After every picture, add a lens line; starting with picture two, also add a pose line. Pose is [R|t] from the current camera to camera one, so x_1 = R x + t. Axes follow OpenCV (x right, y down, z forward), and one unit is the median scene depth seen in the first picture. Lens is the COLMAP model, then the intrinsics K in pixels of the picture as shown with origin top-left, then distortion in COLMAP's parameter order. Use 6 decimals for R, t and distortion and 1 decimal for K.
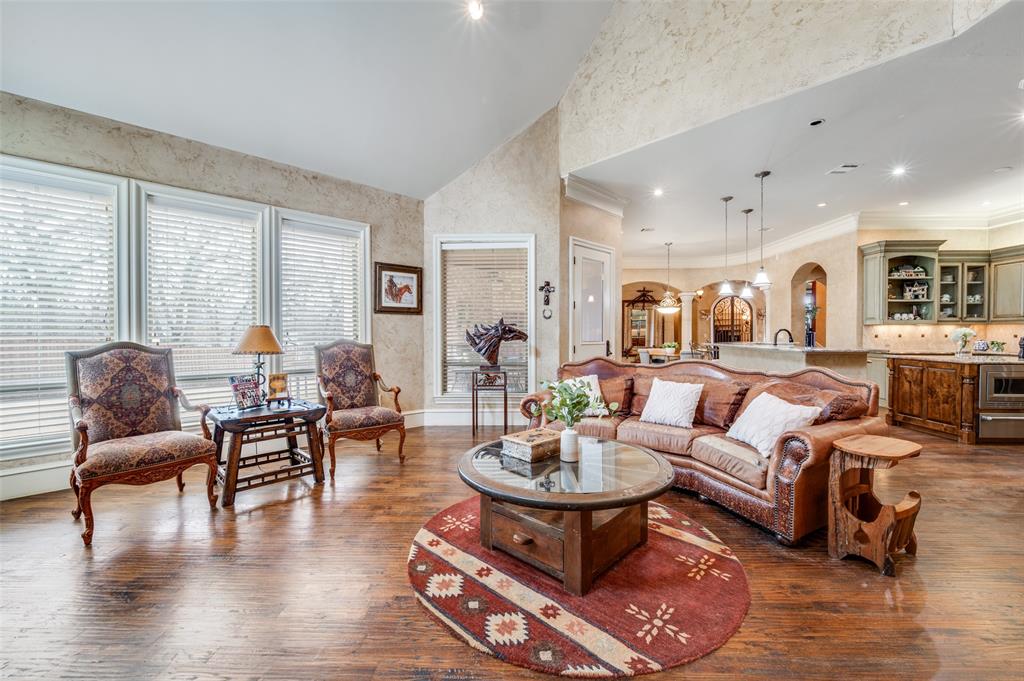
lens RADIAL K [[410.1, 0, 514.0], [0, 410.1, 339.5], [0, 0, 1]] dist [-0.000862, -0.000096]
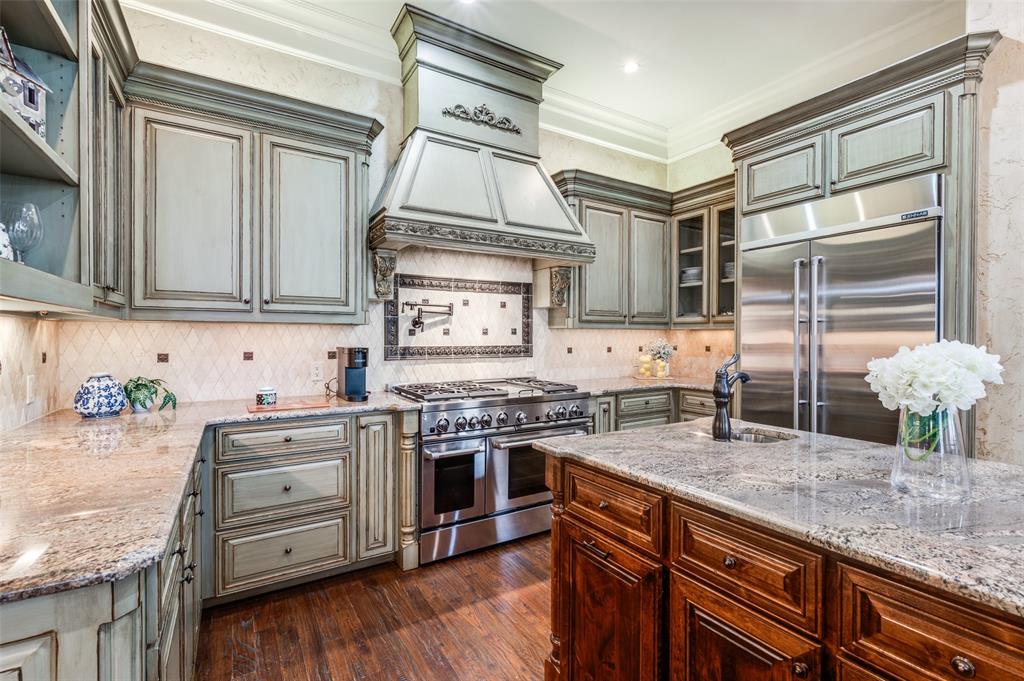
lens RADIAL K [[455.8, 0, 514.3], [0, 455.8, 336.7], [0, 0, 1]] dist [-0.000193, 0.000146]
pose [[-0.540241, -0.006955, 0.841481, 0.749790], [0.005106, 0.999920, 0.011542, -0.027447], [-0.841495, 0.010533, -0.540163, 0.948950]]
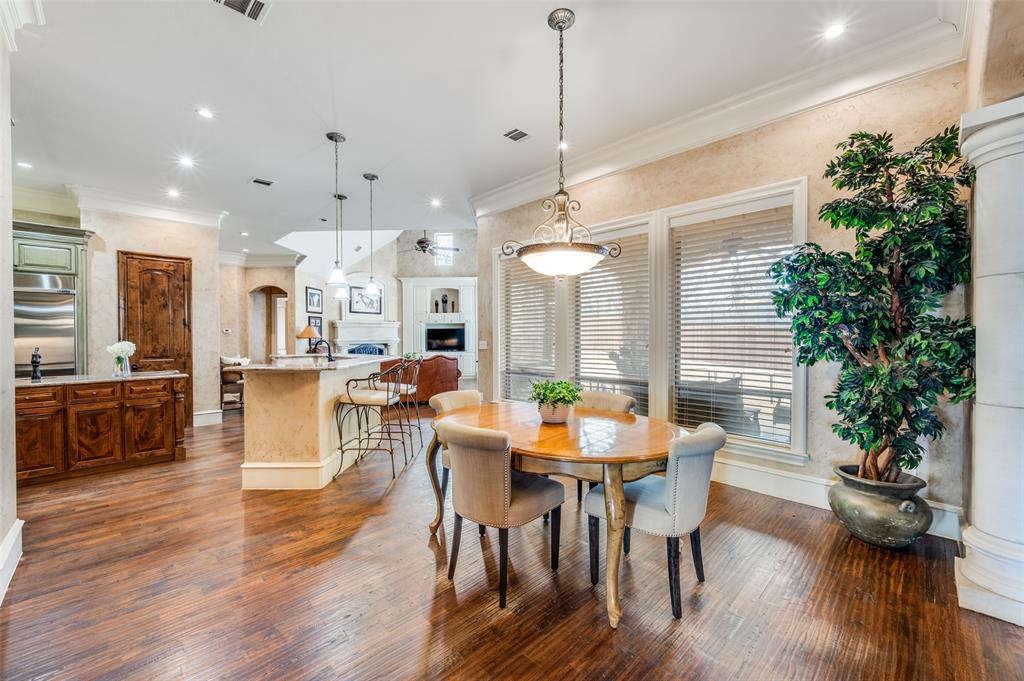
lens RADIAL K [[410.1, 0, 513.0], [0, 410.1, 338.3], [0, 0, 1]] dist [-0.000862, -0.000096]
pose [[-0.705659, 0.005177, -0.708533, 0.831126], [-0.009907, 0.999803, 0.017172, -0.048905], [0.708483, 0.019137, -0.705469, 1.673088]]
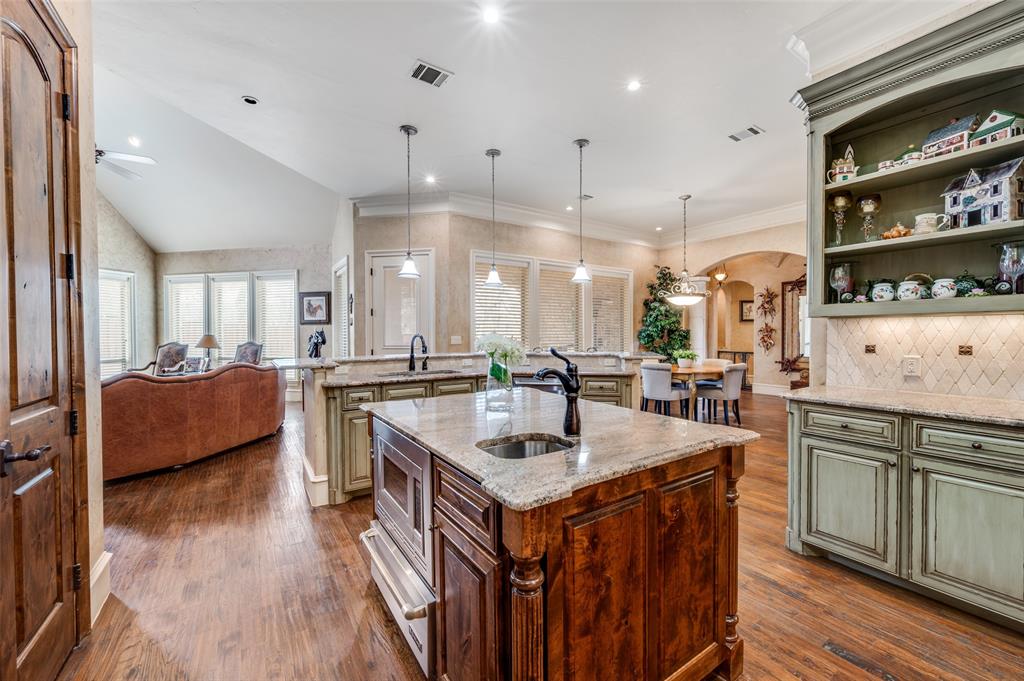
lens RADIAL K [[410.1, 0, 515.8], [0, 410.1, 338.8], [0, 0, 1]] dist [-0.000862, -0.000096]
pose [[0.570974, 0.008591, -0.820923, 1.056413], [-0.005818, 0.999962, 0.006418, -0.018766], [0.820947, 0.001111, 0.571003, 0.574023]]
